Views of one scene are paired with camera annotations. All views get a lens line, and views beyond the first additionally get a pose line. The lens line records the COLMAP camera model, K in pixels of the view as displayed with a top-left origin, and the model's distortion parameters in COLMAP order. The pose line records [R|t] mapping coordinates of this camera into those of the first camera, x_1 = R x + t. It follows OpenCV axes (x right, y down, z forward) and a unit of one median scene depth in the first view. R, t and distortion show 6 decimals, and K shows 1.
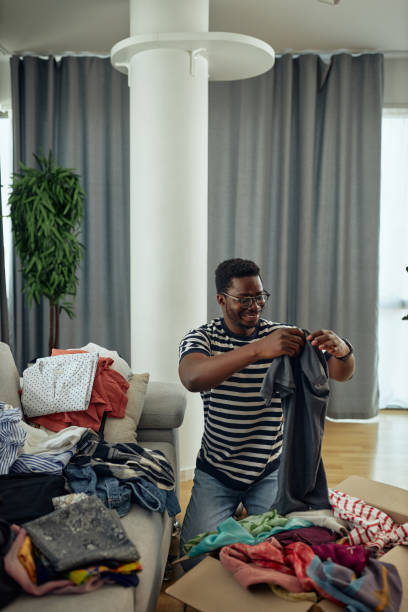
lens RADIAL K [[599.8, 0, 204.0], [0, 599.8, 306.0], [0, 0, 1]] dist [-0.005673, 0.005309]
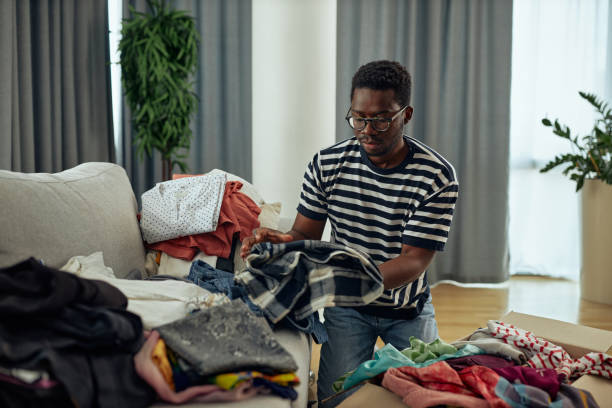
lens RADIAL K [[599.8, 0, 306.0], [0, 599.8, 204.0], [0, 0, 1]] dist [-0.005673, 0.005309]
pose [[0.999997, 0.002327, 0.000865, -0.034544], [-0.002331, 0.999985, 0.004918, 0.068508], [-0.000853, -0.004920, 0.999988, 0.065786]]
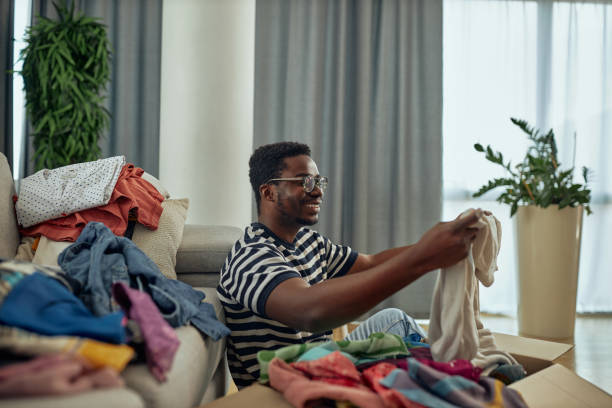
lens RADIAL K [[599.8, 0, 306.0], [0, 599.8, 204.0], [0, 0, 1]] dist [-0.005673, 0.005309]
pose [[0.995804, 0.016151, 0.090074, 0.005813], [-0.007228, 0.995108, -0.098524, 0.123329], [-0.091224, 0.097460, 0.991050, 0.146046]]
